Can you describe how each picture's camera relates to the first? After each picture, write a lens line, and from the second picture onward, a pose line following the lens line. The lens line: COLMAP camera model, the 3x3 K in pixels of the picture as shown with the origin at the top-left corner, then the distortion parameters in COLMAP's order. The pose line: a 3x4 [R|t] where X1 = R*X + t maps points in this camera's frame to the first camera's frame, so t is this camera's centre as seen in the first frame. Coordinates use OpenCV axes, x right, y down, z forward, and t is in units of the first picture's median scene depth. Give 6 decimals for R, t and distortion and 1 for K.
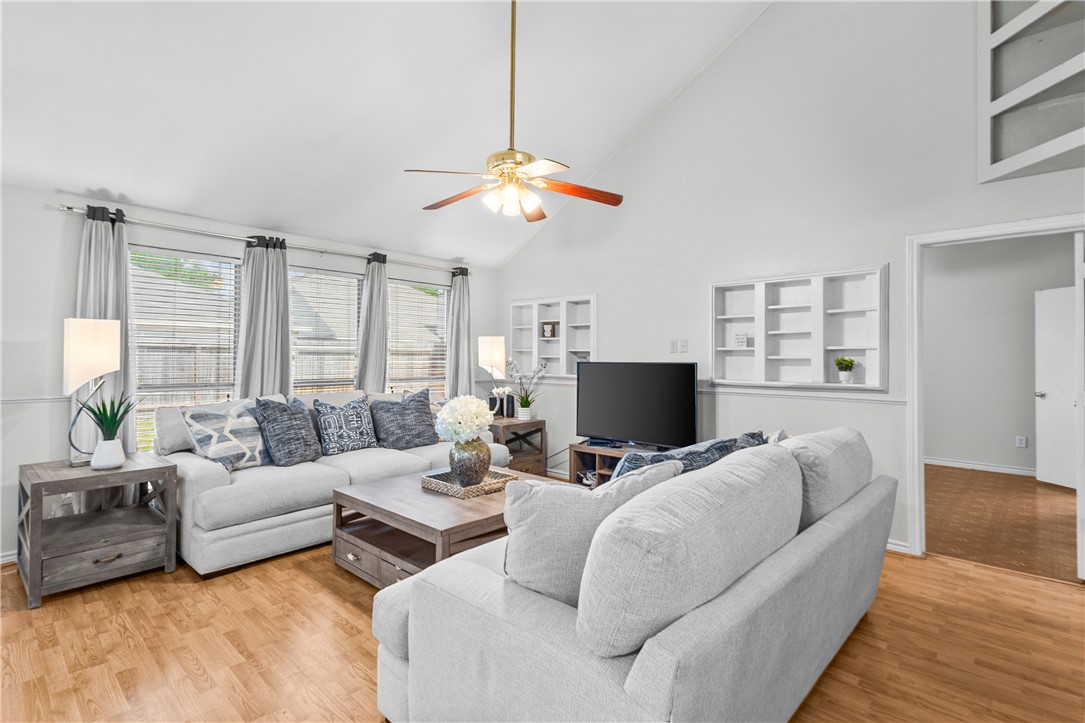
lens RADIAL K [[519.3, 0, 556.6], [0, 519.3, 346.2], [0, 0, 1]] dist [0.017815, -0.000678]
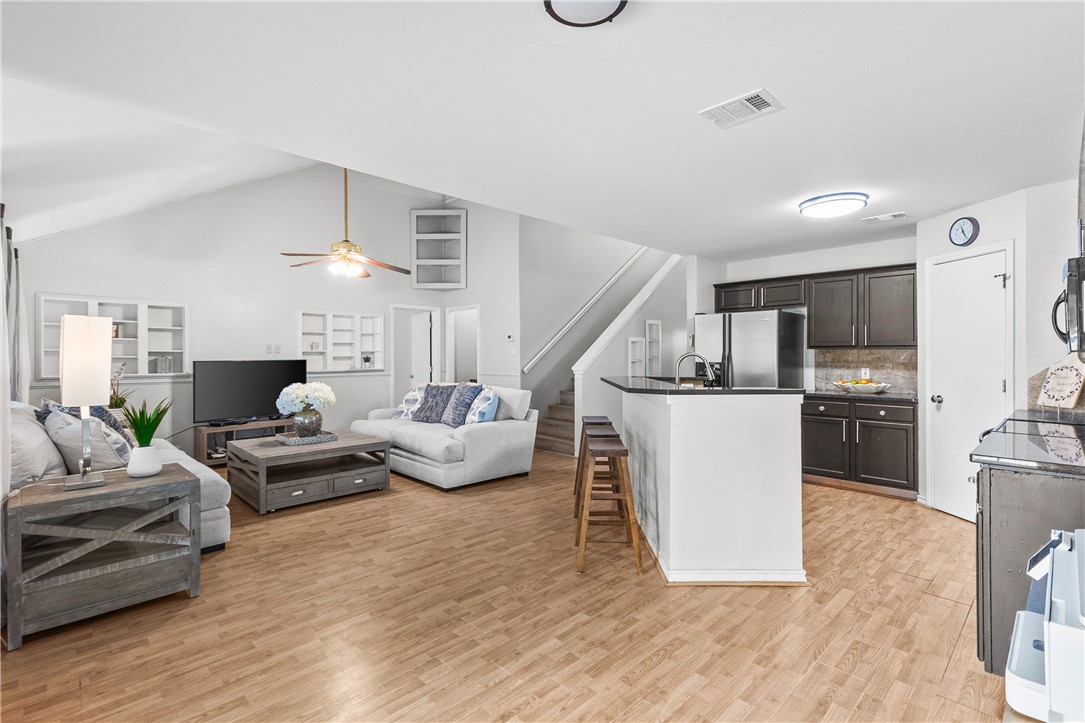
lens RADIAL K [[509.5, 0, 547.0], [0, 509.5, 362.2], [0, 0, 1]] dist [-0.001384, -0.000659]
pose [[0.050910, -0.019912, 0.998505, -1.236632], [-0.016920, 0.999641, 0.020797, -0.005747], [-0.998560, -0.017953, 0.050555, 0.155999]]
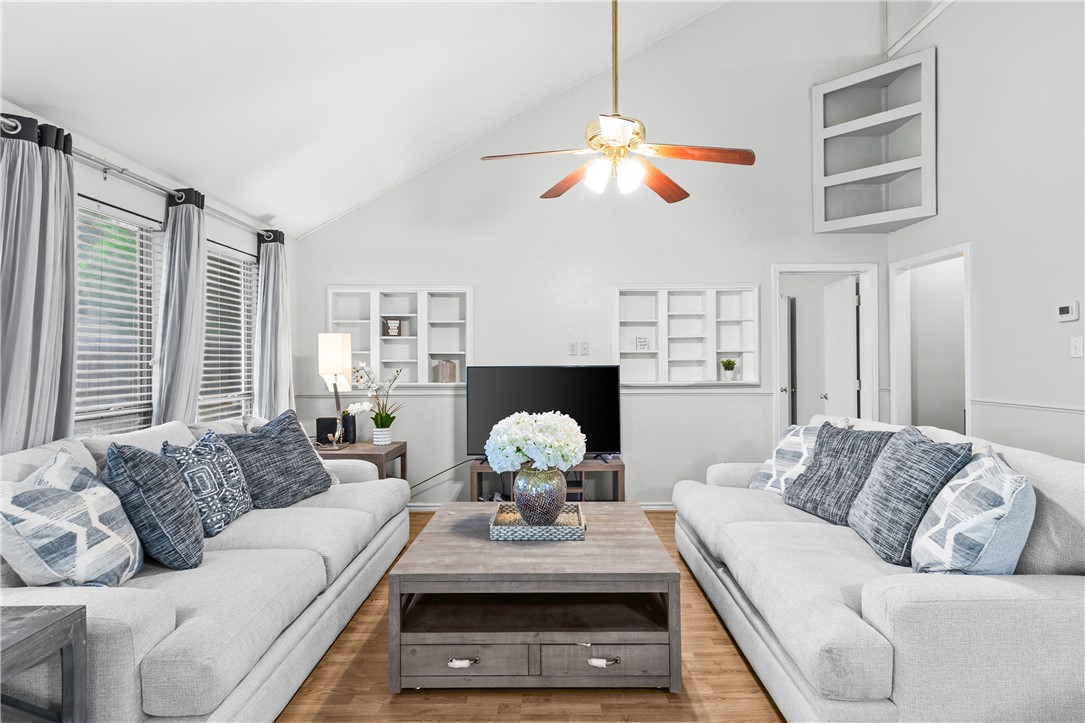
lens RADIAL K [[575.9, 0, 545.2], [0, 575.9, 356.9], [0, 0, 1]] dist [0.002736, -0.001402]
pose [[0.738346, -0.004044, 0.674410, -0.555093], [-0.006292, 0.999897, 0.012884, 0.002198], [-0.674392, -0.013757, 0.738245, 0.267830]]
